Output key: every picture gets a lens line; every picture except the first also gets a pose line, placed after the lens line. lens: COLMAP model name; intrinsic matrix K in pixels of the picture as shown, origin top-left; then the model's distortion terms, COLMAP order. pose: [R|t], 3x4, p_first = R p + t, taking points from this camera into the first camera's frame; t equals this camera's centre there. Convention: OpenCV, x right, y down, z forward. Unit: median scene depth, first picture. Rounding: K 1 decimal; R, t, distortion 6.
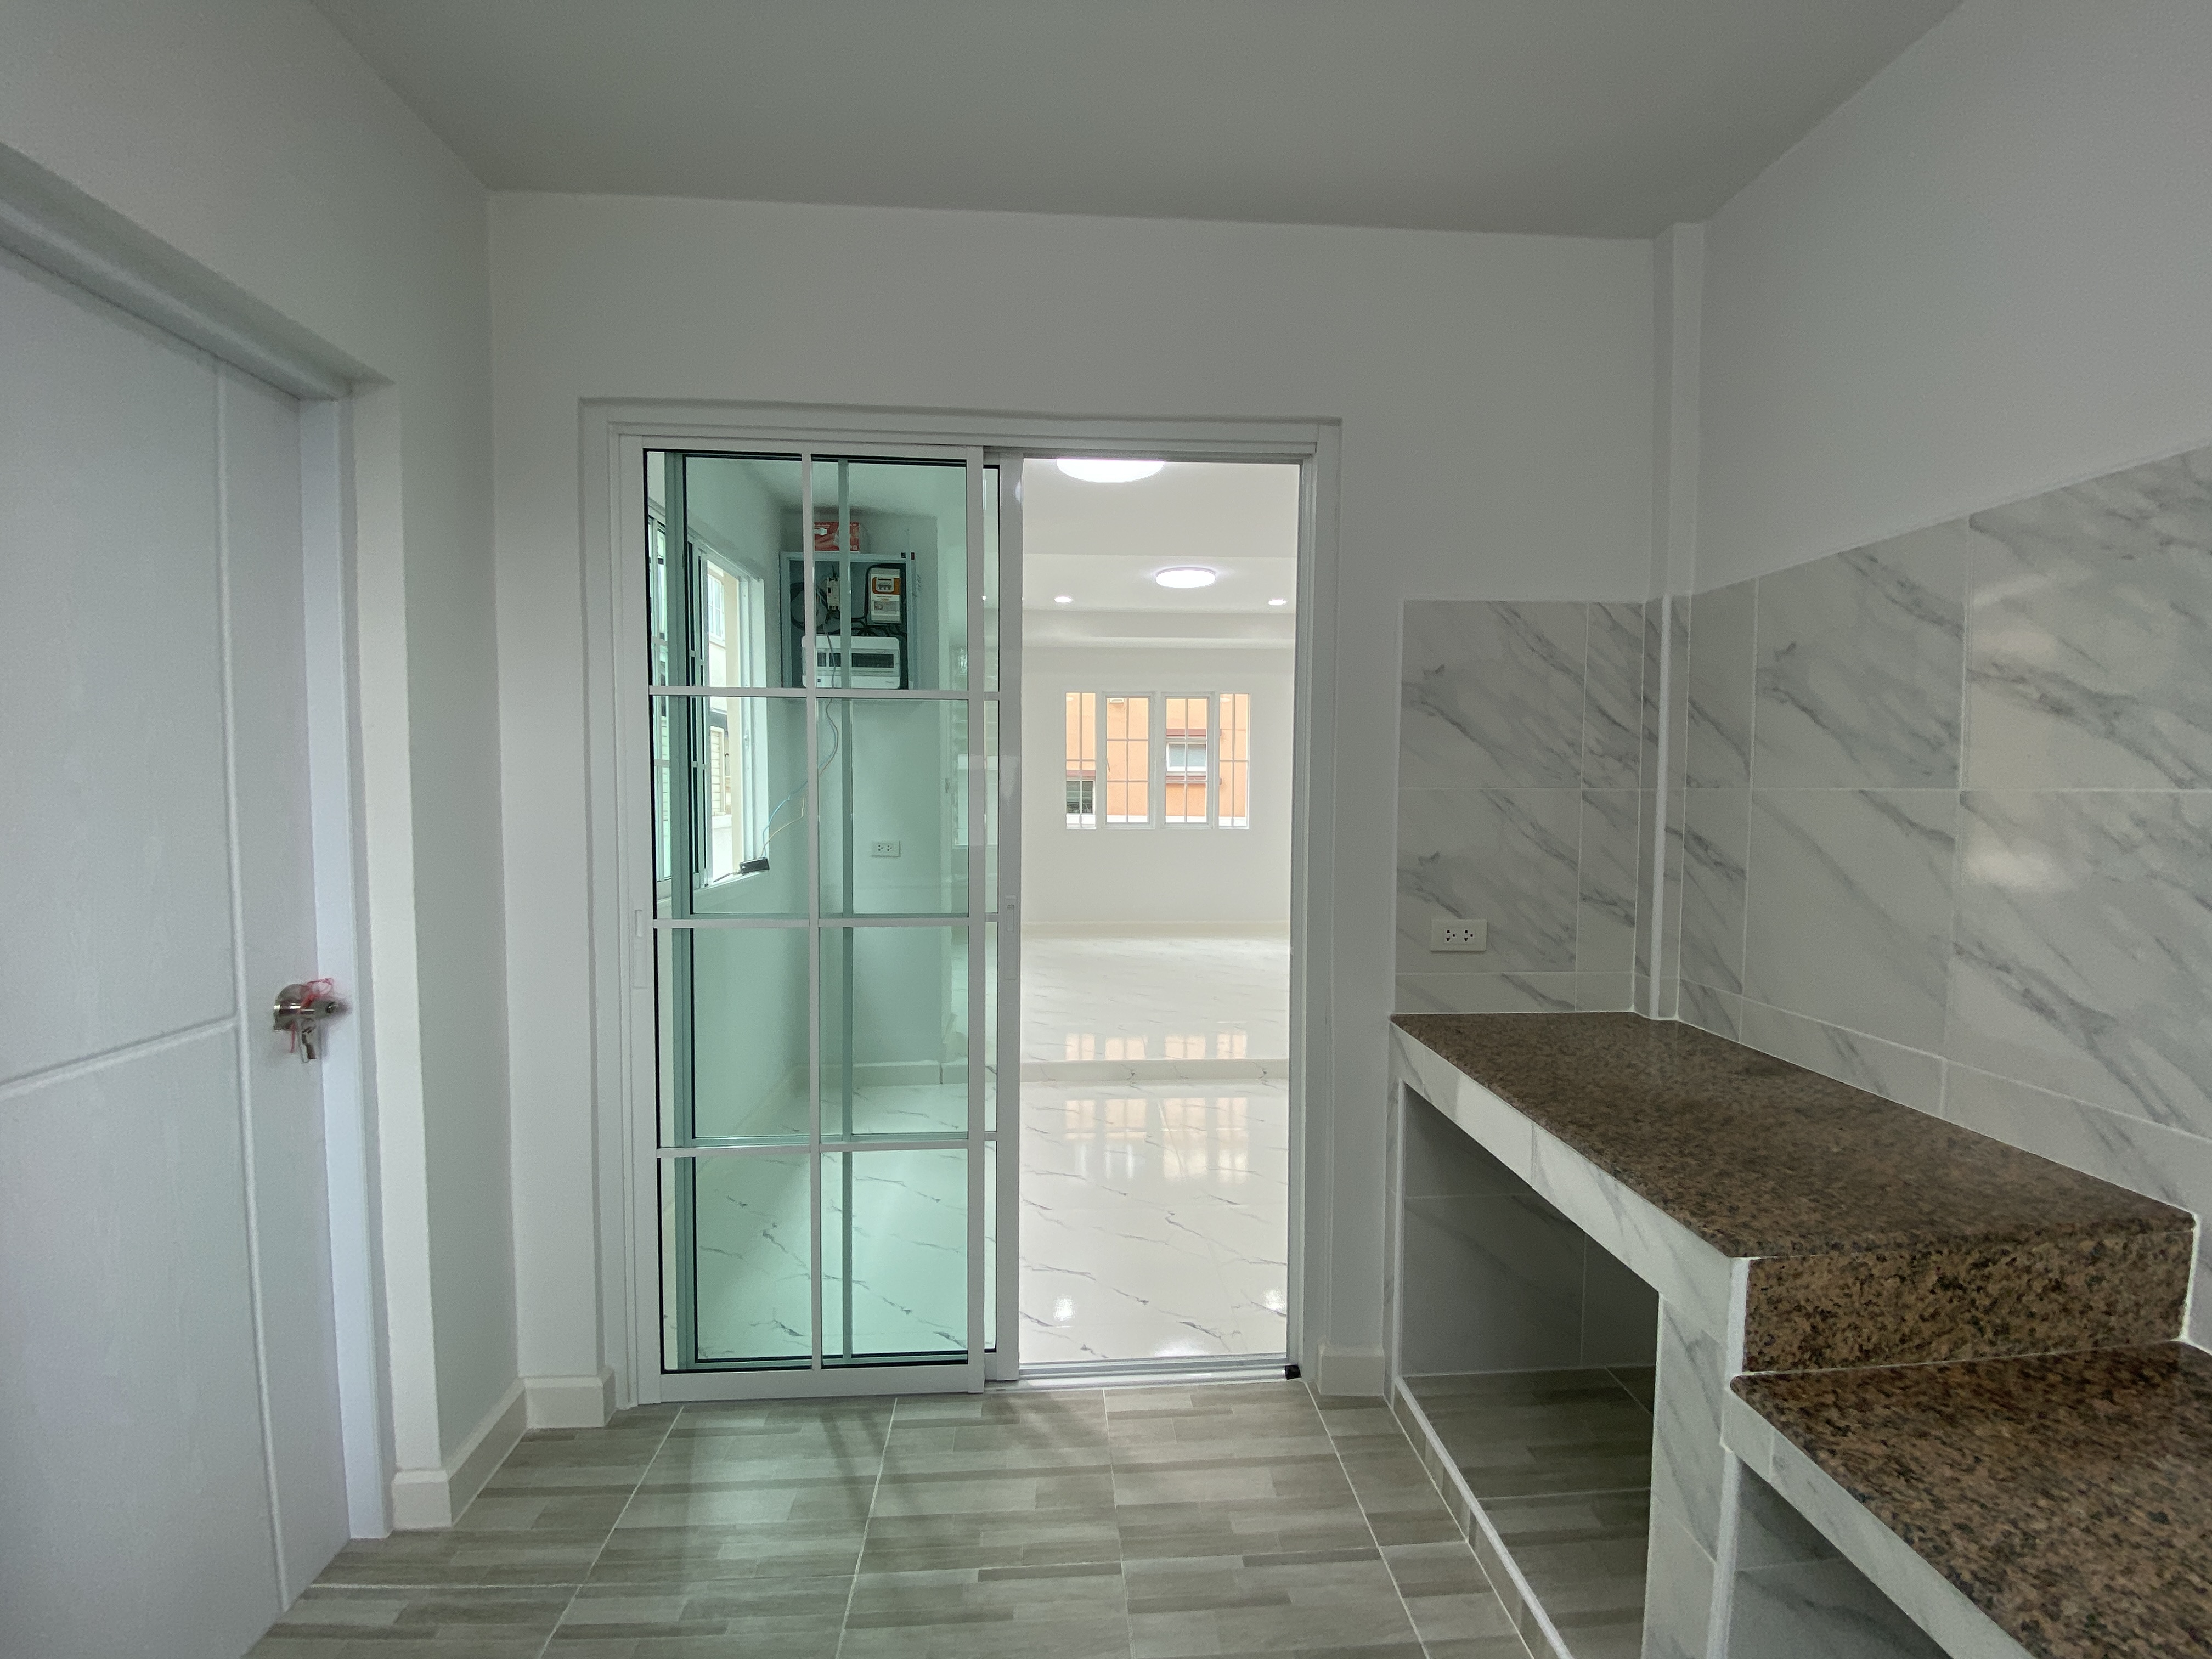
lens RADIAL K [[923.5, 0, 1106.0], [0, 923.5, 829.5], [0, 0, 1]] dist [0.009054, -0.020057]
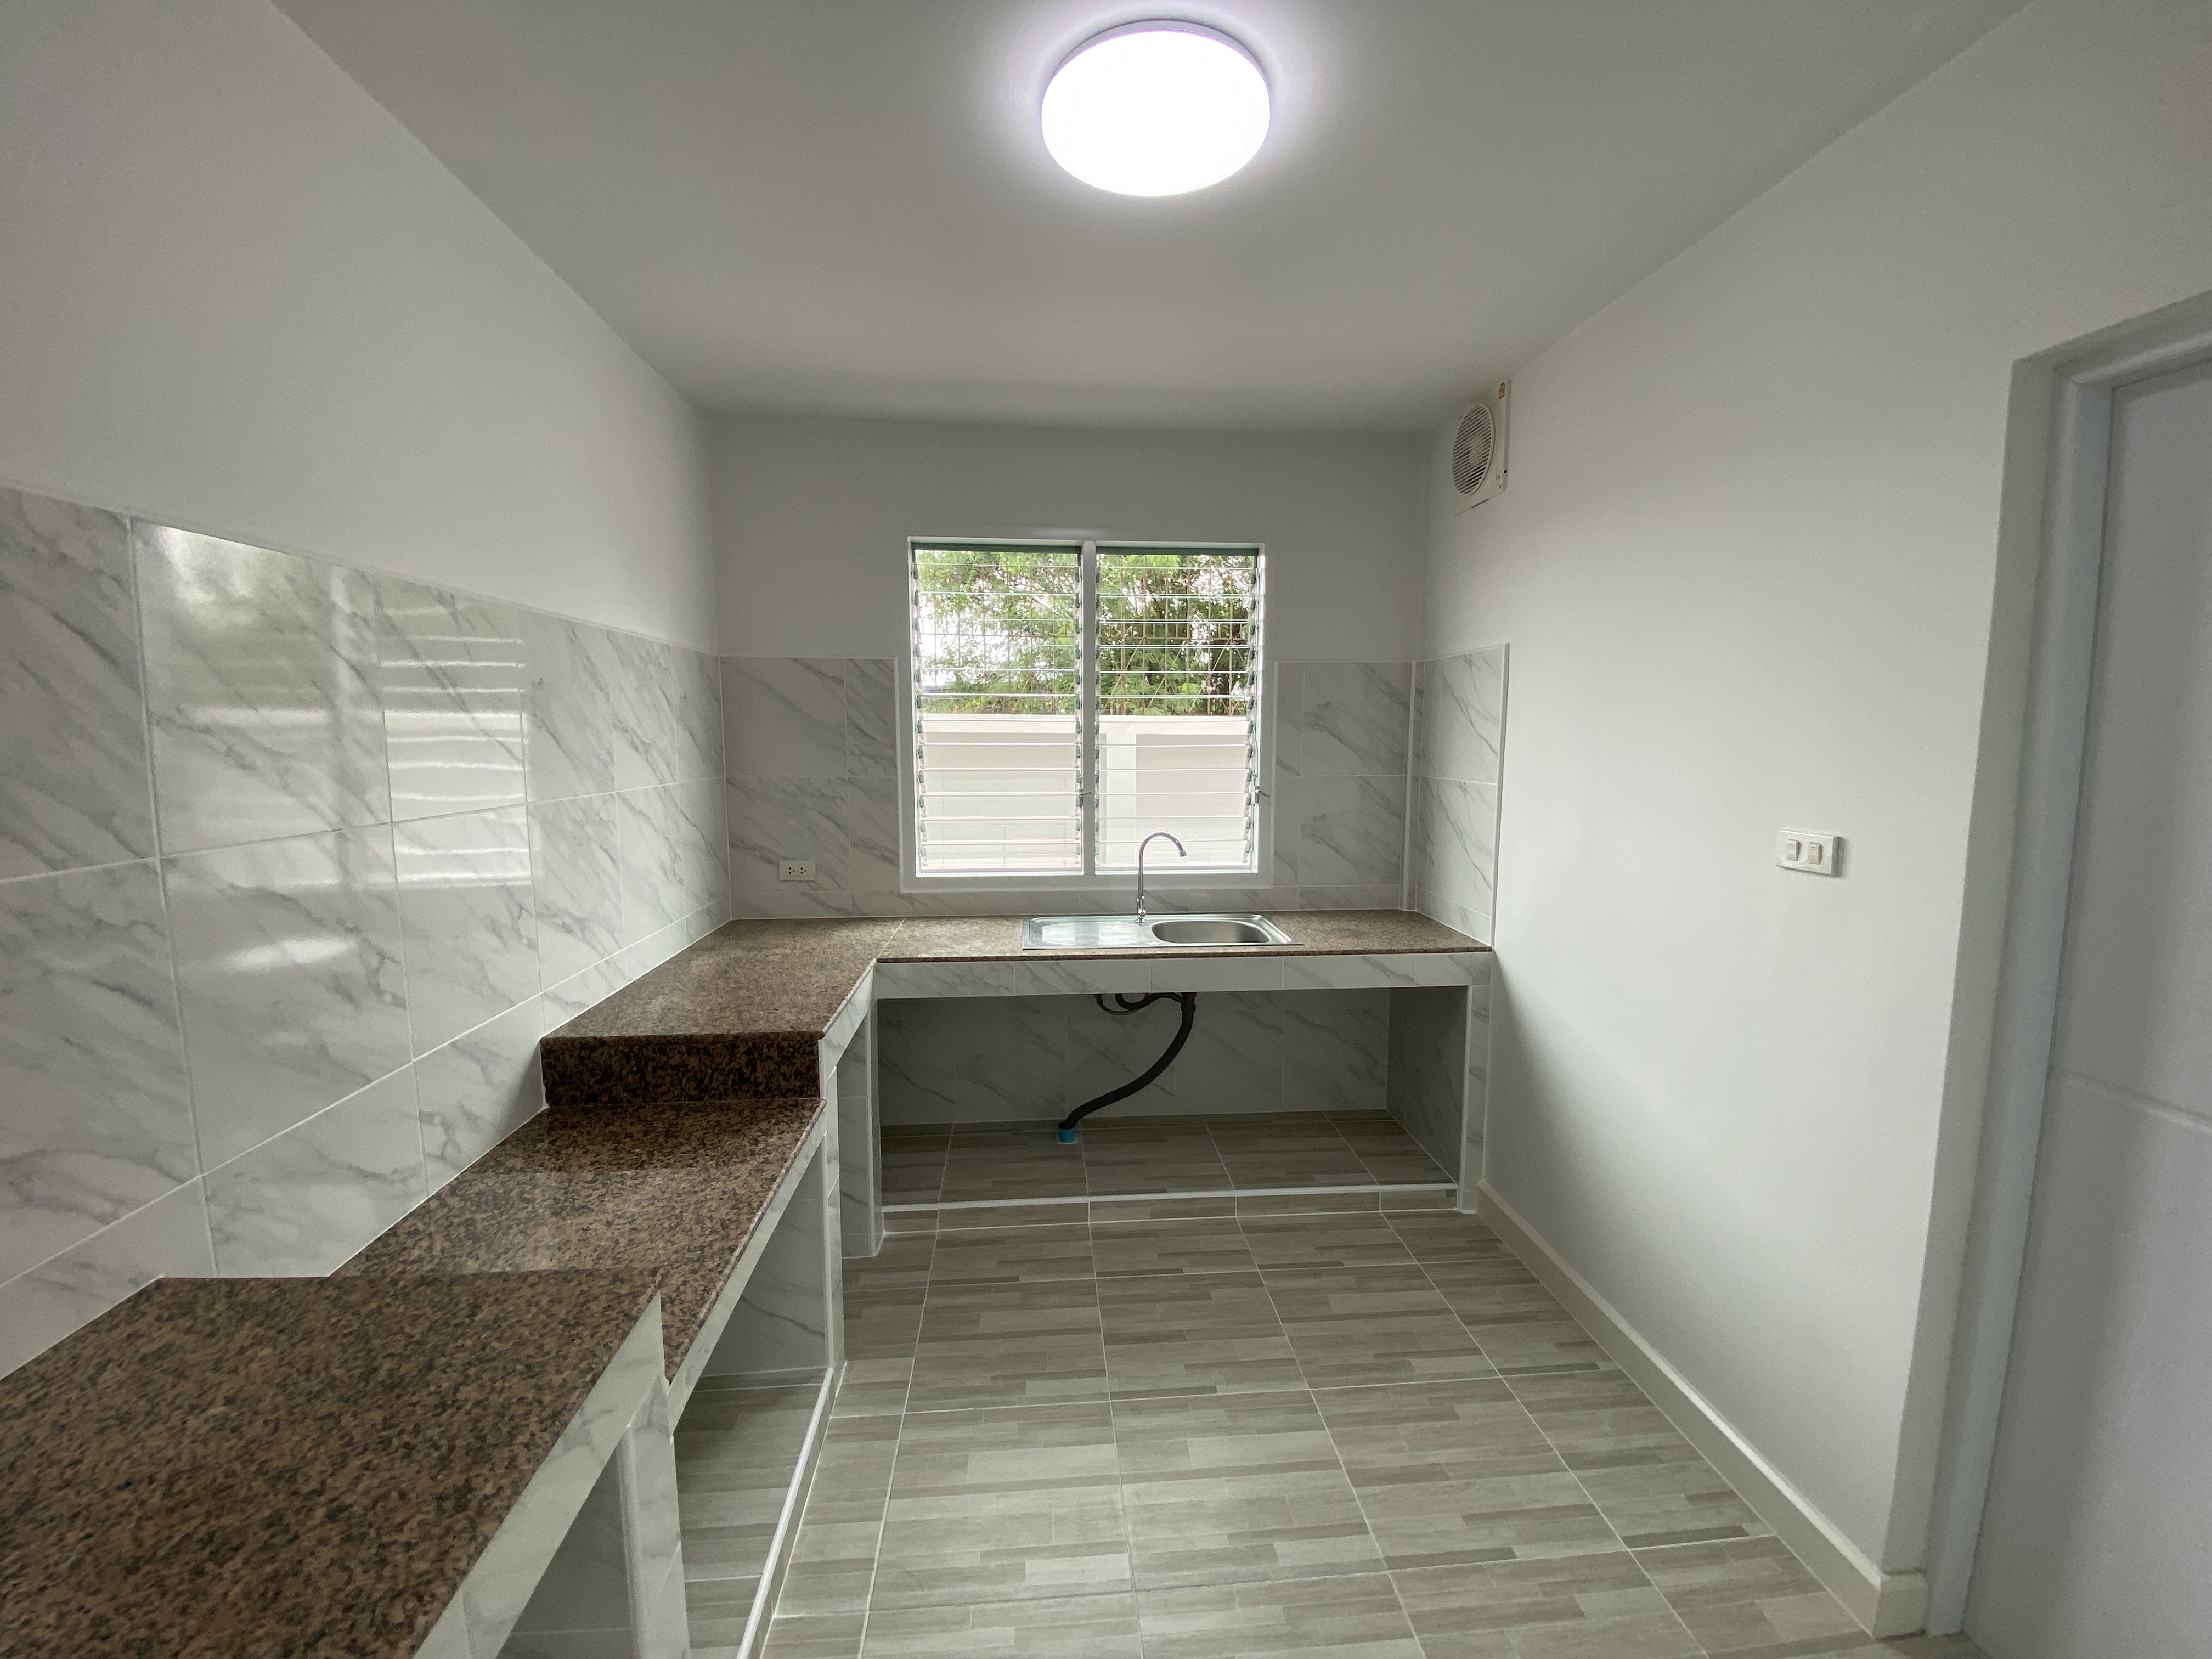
lens RADIAL K [[923.5, 0, 1106.0], [0, 923.5, 829.5], [0, 0, 1]] dist [0.009054, -0.020057]
pose [[-0.999957, -0.003219, -0.008640, 0.144641], [-0.004503, 0.988212, 0.153027, -0.226356], [0.008046, 0.153060, -0.988184, 1.867563]]
